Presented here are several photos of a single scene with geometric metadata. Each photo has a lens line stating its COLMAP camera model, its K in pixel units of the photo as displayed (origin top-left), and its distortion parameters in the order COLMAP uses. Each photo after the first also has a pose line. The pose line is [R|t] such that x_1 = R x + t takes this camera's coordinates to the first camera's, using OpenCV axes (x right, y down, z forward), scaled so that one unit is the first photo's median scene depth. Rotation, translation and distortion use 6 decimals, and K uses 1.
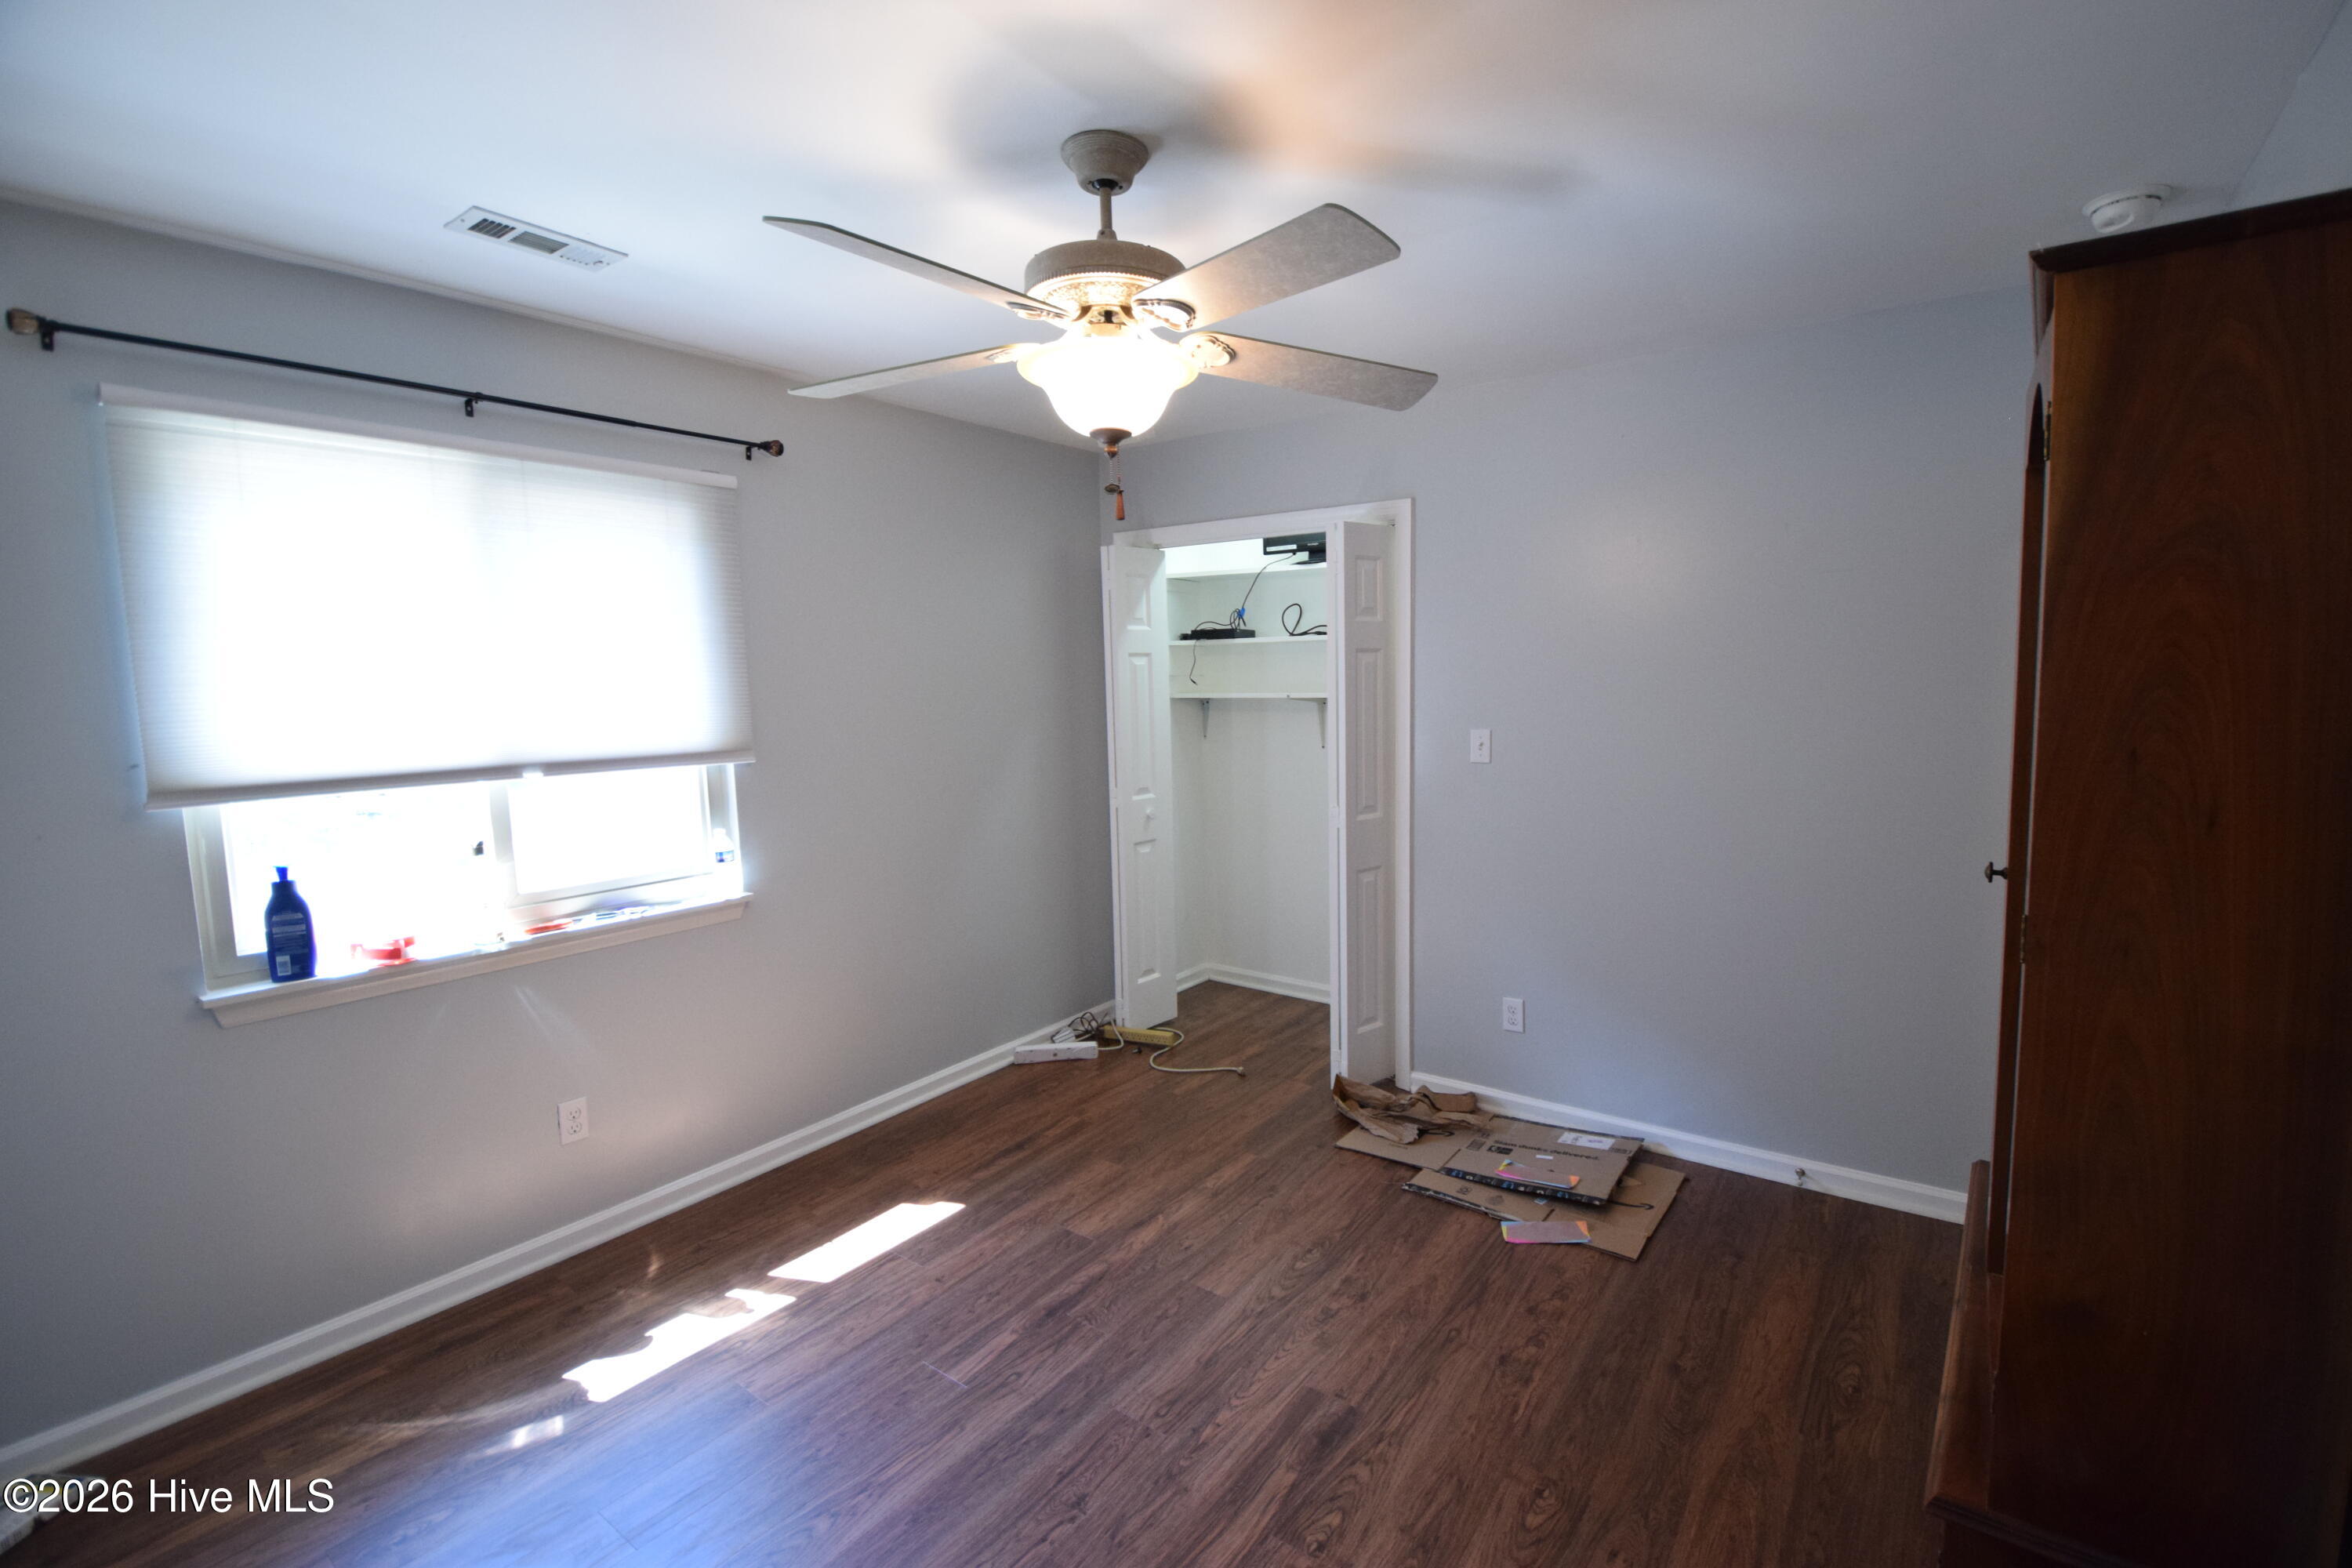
lens RADIAL K [[1023.8, 0, 1199.4], [0, 1023.8, 782.3], [0, 0, 1]] dist [0.021319, -0.026296]
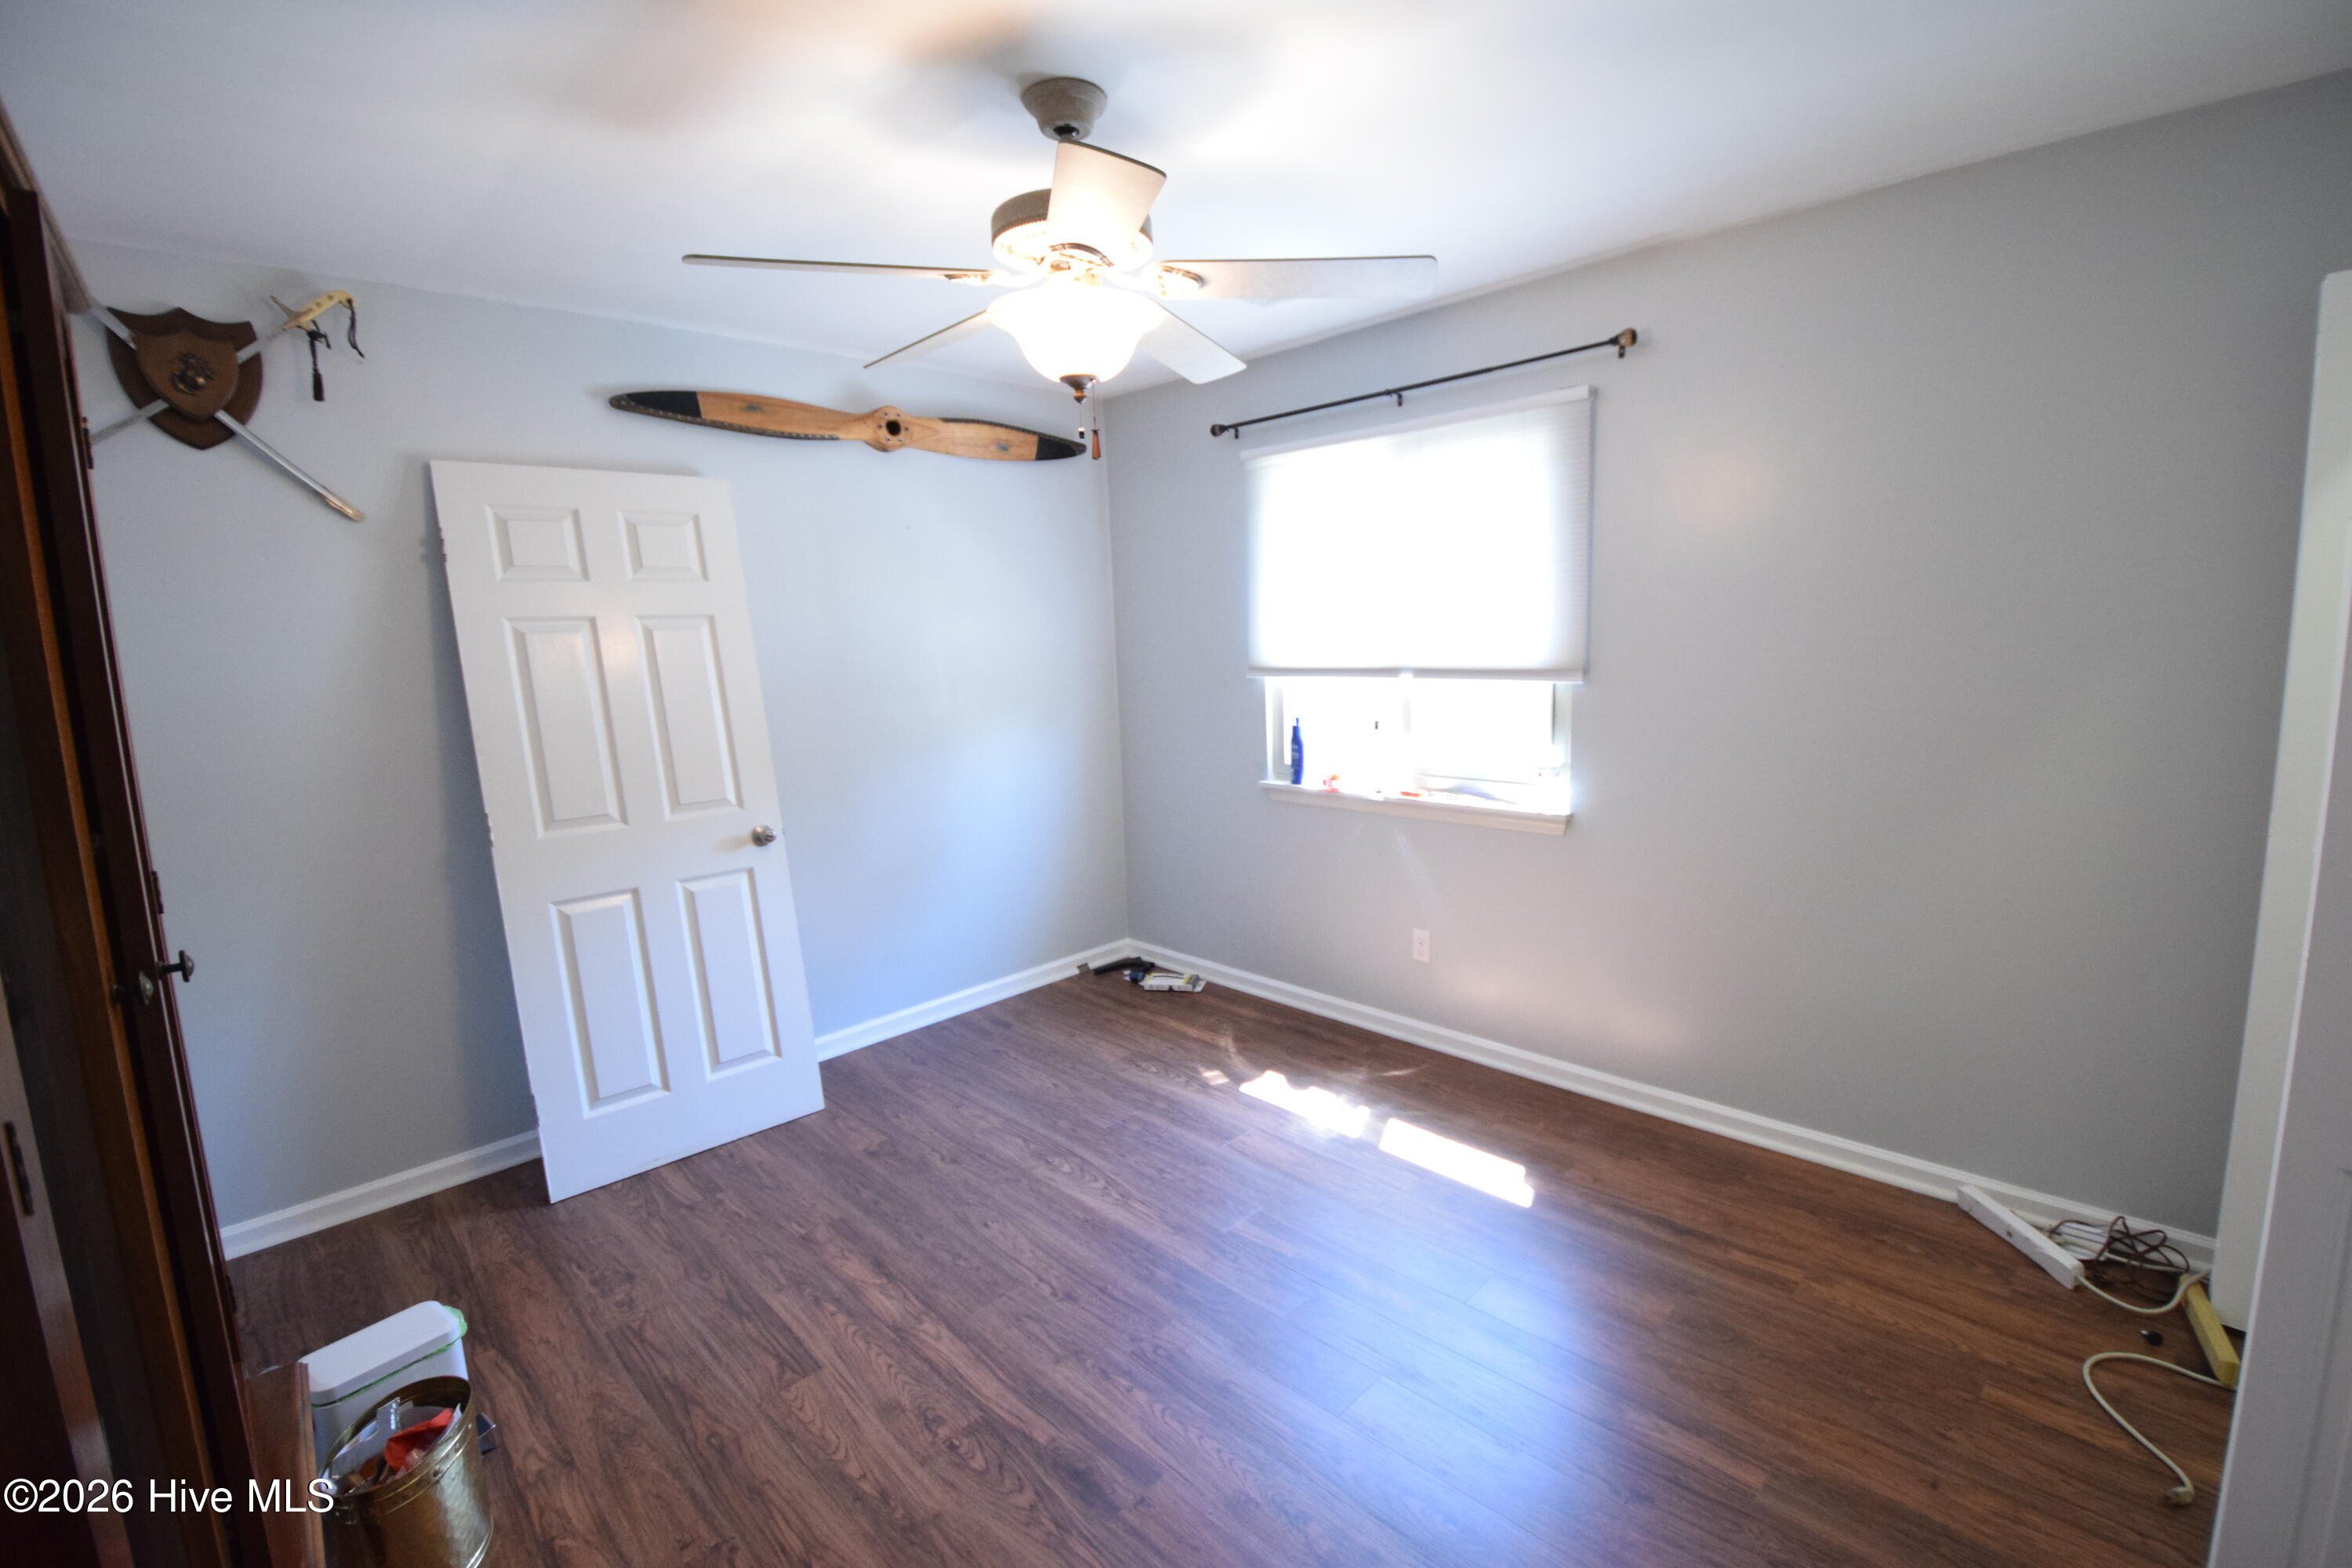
lens RADIAL K [[1023.8, 0, 1199.4], [0, 1023.8, 782.3], [0, 0, 1]] dist [0.021319, -0.026296]
pose [[-0.146577, 0.175687, -0.973473, 0.760740], [-0.062978, 0.980448, 0.186429, -0.112123], [0.987192, 0.088634, -0.132647, 1.015950]]
